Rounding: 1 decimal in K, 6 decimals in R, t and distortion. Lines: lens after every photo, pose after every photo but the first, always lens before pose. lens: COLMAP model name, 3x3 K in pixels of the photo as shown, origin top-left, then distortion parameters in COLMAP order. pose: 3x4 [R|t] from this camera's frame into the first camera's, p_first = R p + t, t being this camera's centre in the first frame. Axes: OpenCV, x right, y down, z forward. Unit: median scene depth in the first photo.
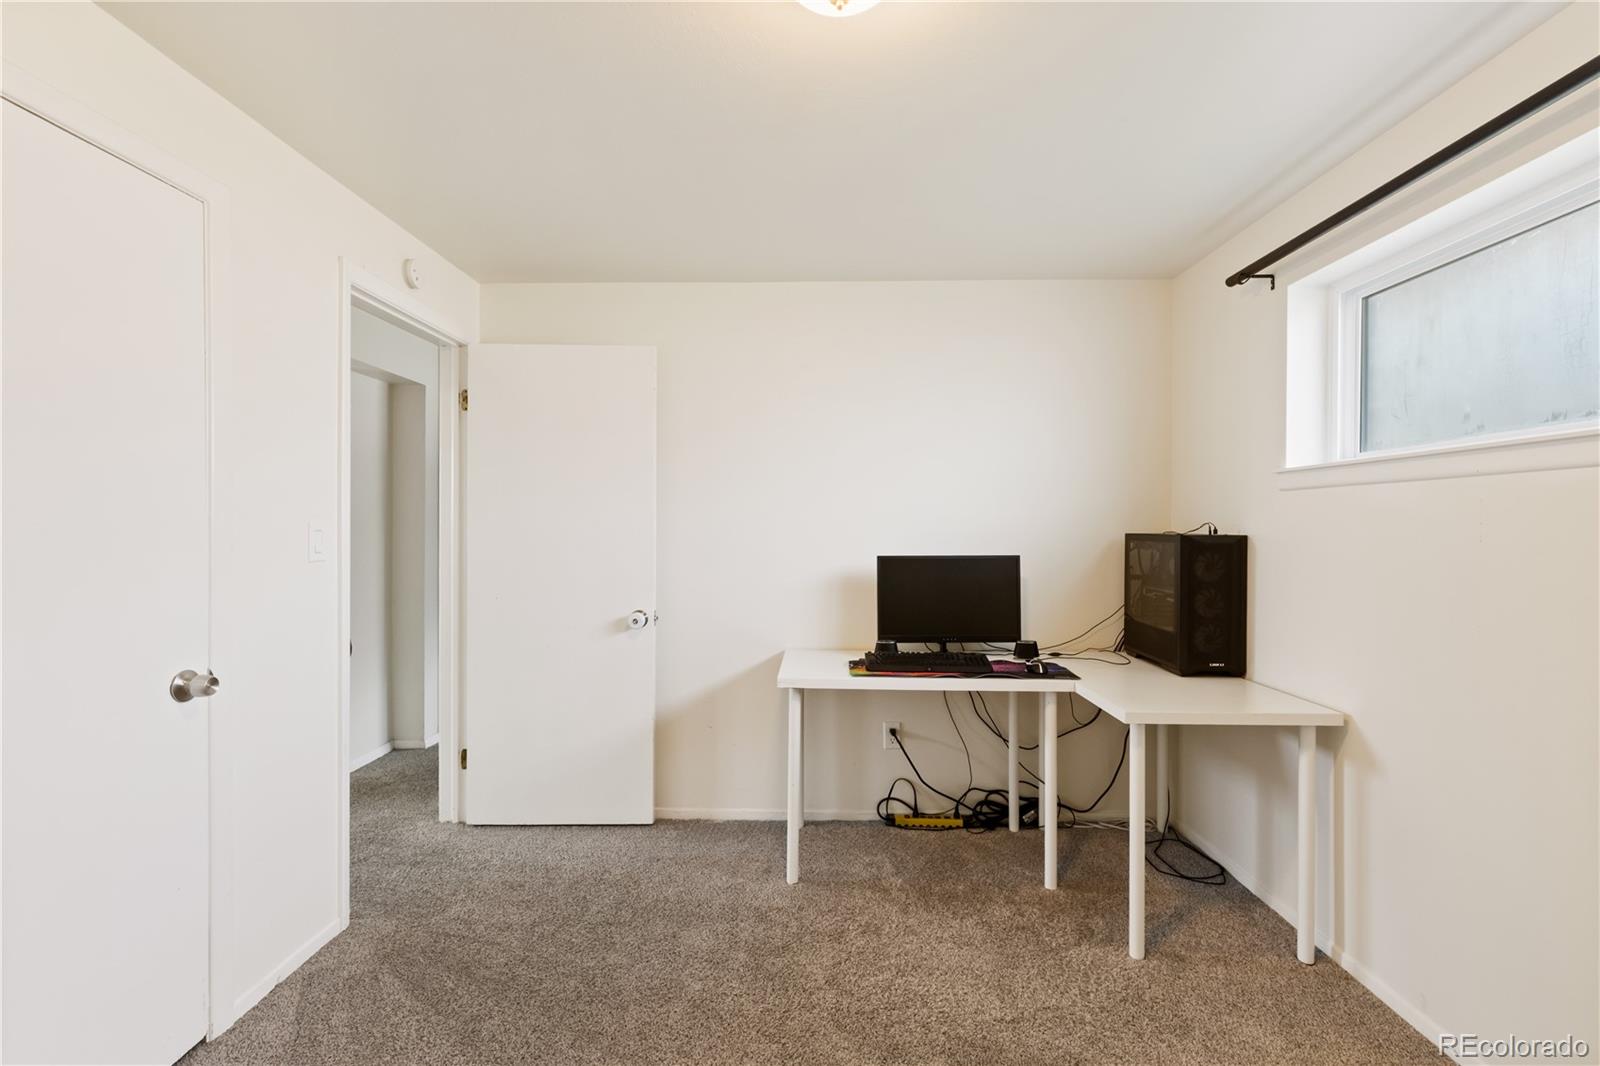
lens RADIAL K [[737.4, 0, 804.8], [0, 737.4, 526.8], [0, 0, 1]] dist [0.000752, -0.000312]
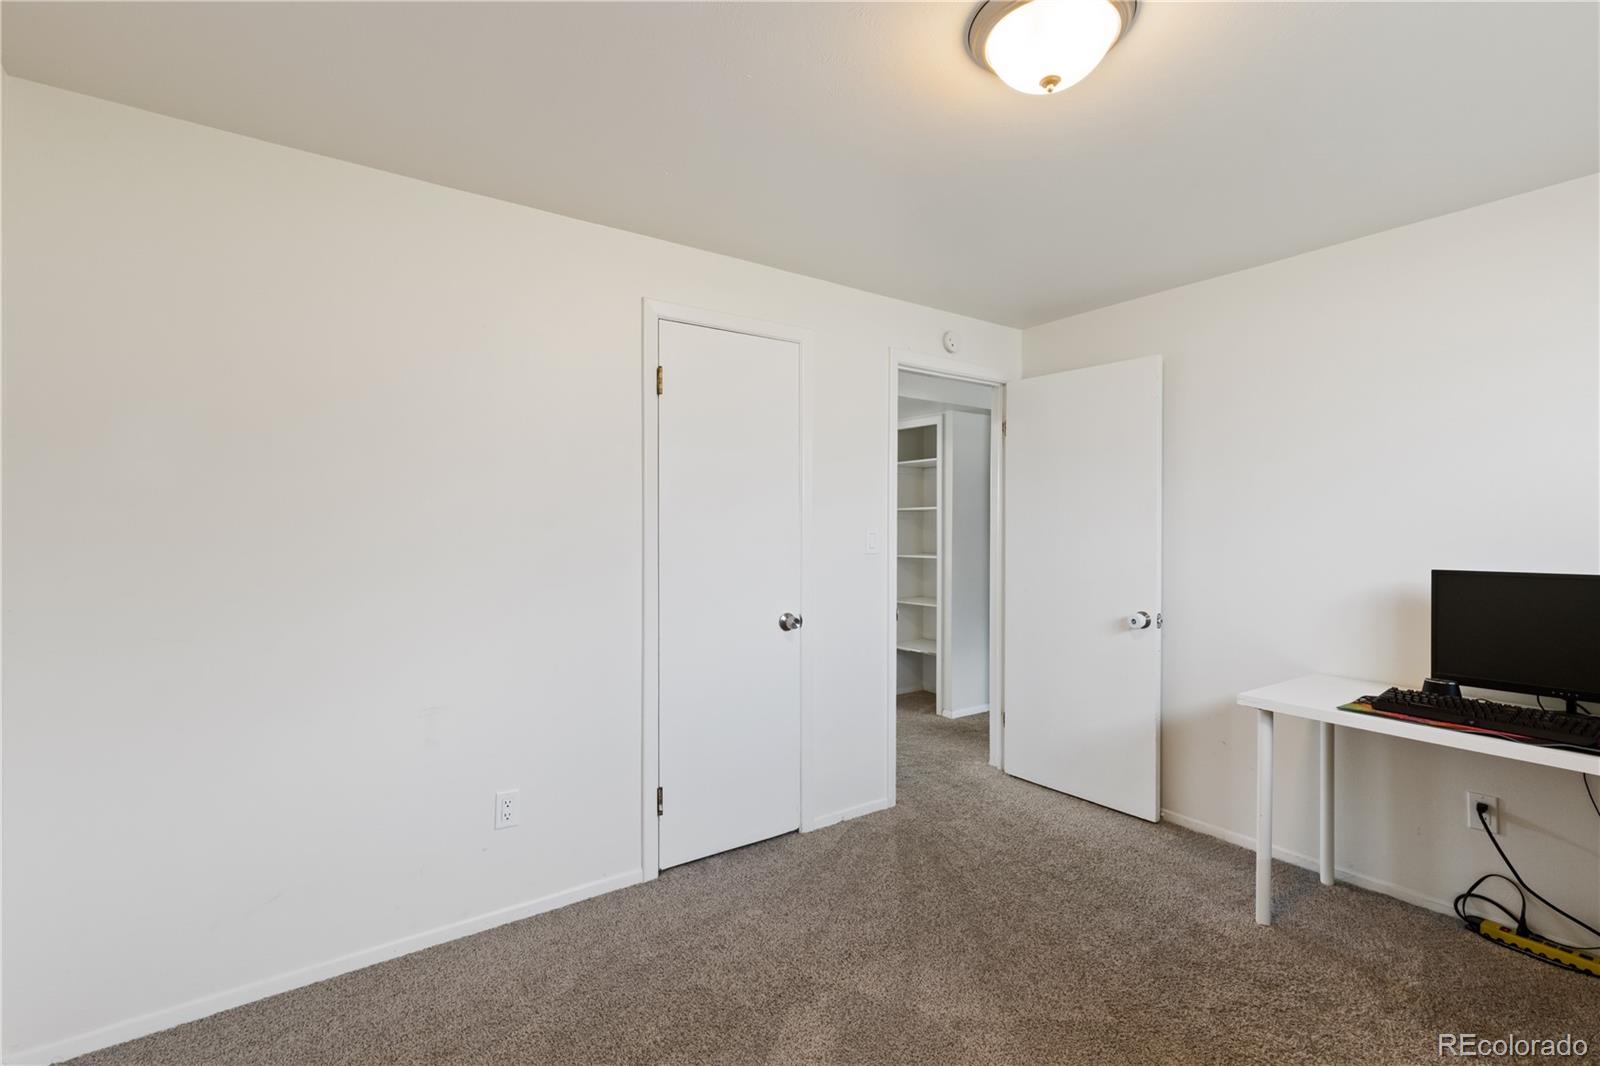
lens RADIAL K [[737.4, 0, 804.8], [0, 737.4, 526.8], [0, 0, 1]] dist [0.000752, -0.000312]
pose [[0.581565, -0.002929, -0.813495, 0.359417], [-0.002016, 0.999985, -0.005042, -0.000760], [0.813498, 0.004572, 0.581550, 0.009352]]
